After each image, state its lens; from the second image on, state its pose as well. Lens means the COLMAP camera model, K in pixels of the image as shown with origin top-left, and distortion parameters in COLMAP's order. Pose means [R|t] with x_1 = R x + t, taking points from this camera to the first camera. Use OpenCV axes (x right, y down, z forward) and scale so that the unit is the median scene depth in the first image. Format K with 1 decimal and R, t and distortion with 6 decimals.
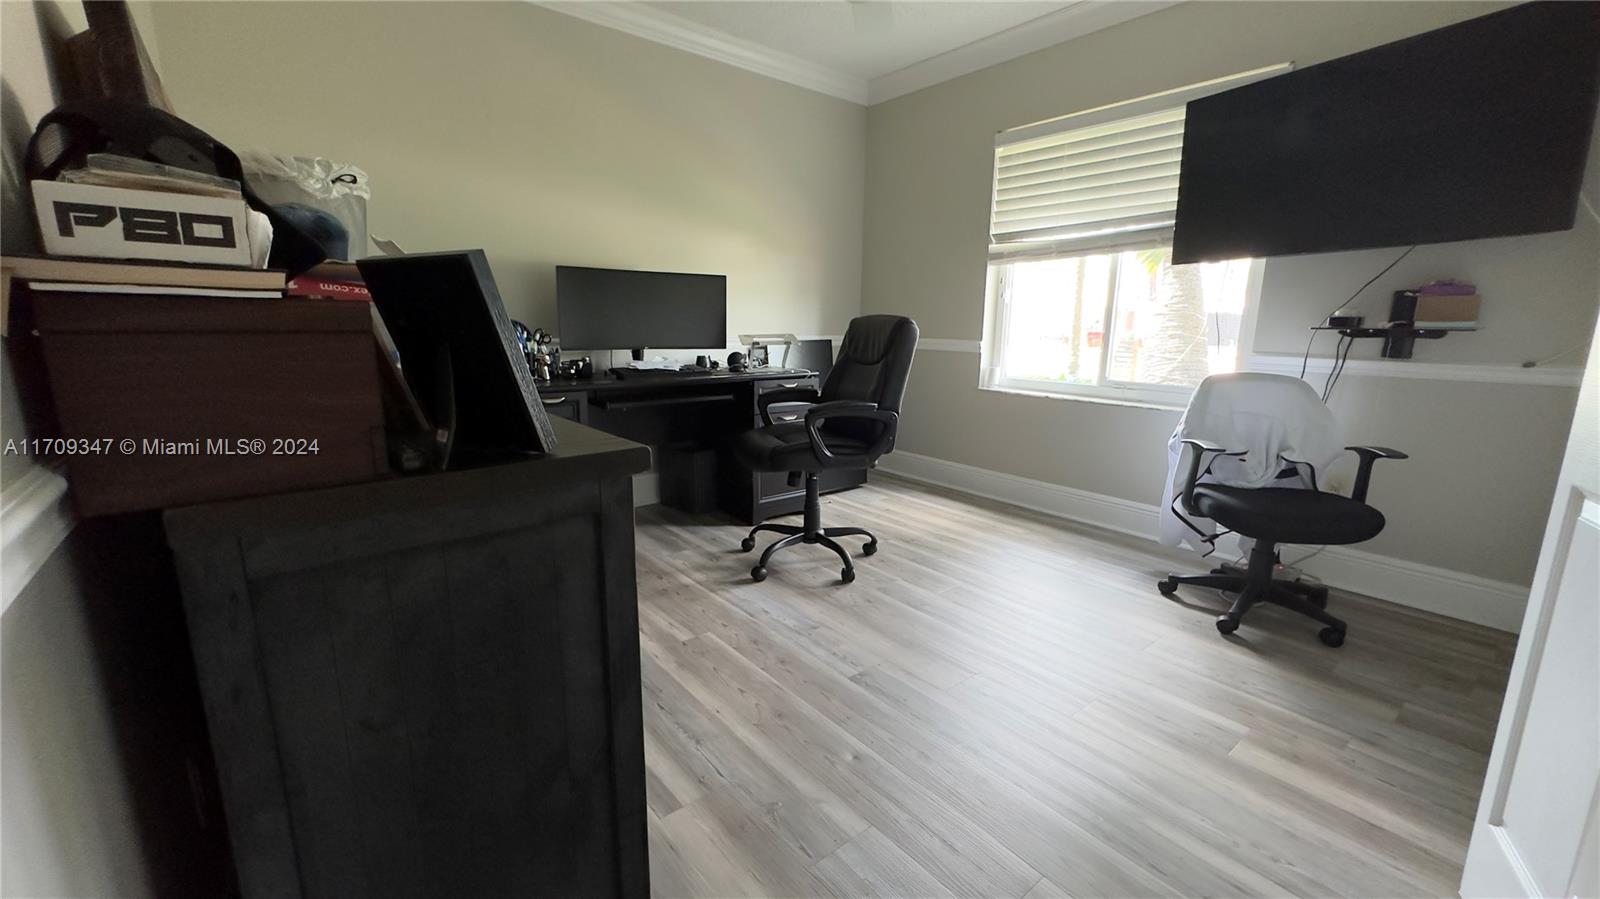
lens RADIAL K [[639.8, 0, 797.5], [0, 639.8, 450.8], [0, 0, 1]] dist [-0.001568, 0.000447]
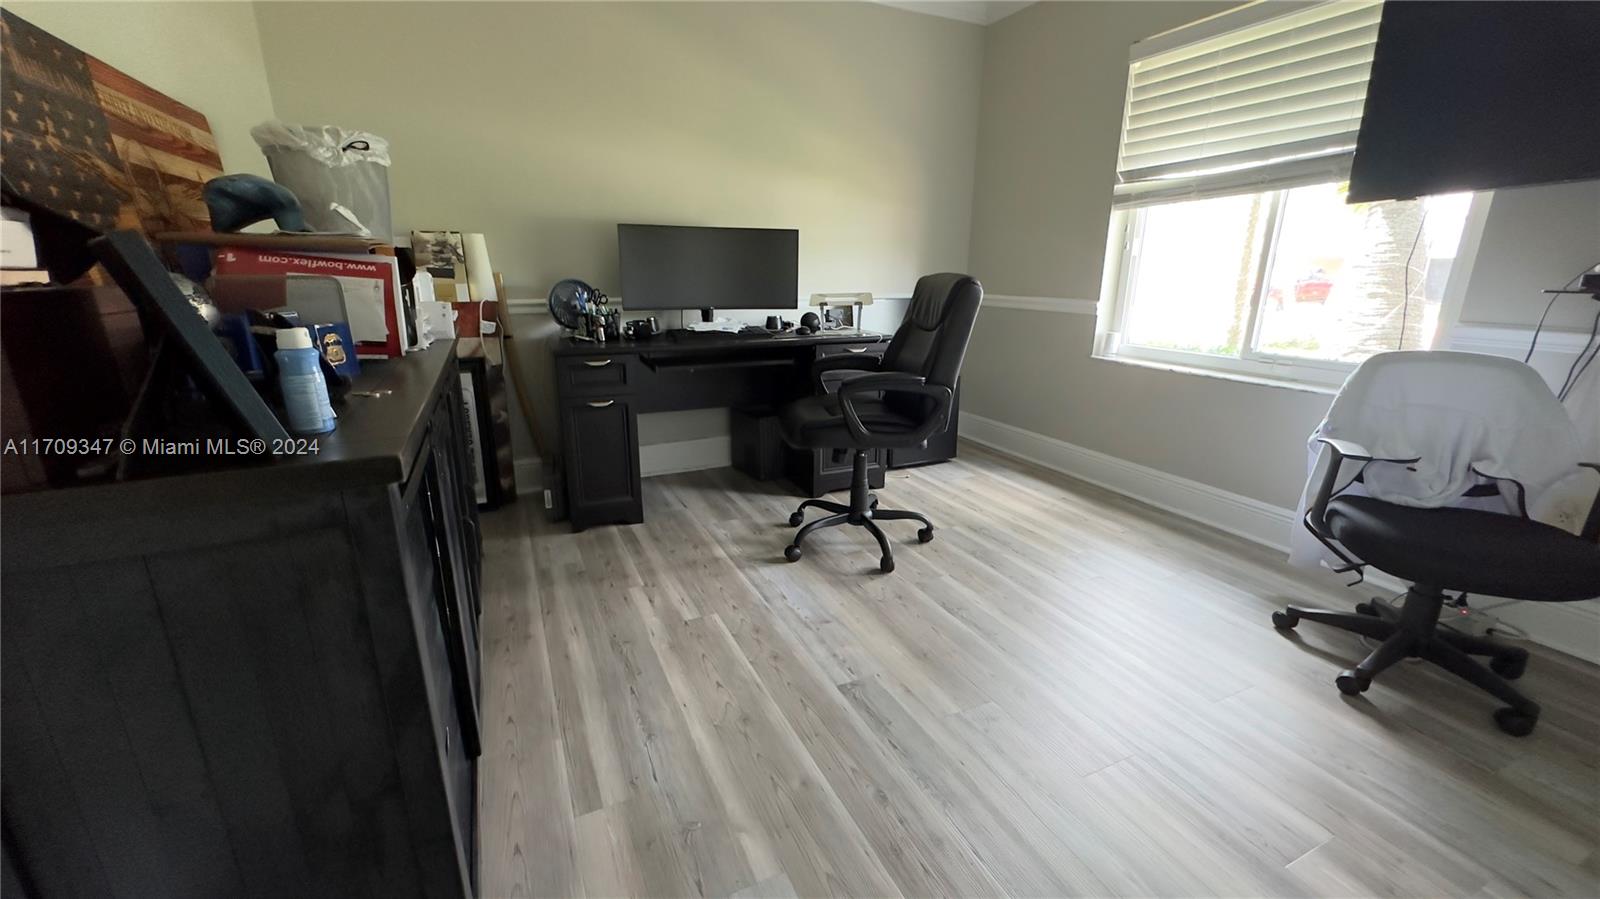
lens RADIAL K [[639.8, 0, 797.5], [0, 639.8, 450.8], [0, 0, 1]] dist [-0.001568, 0.000447]
pose [[0.970644, 0.059417, -0.233068, 0.154240], [-0.042236, 0.996056, 0.078029, -0.032162], [0.236785, -0.065895, 0.969325, 0.093778]]
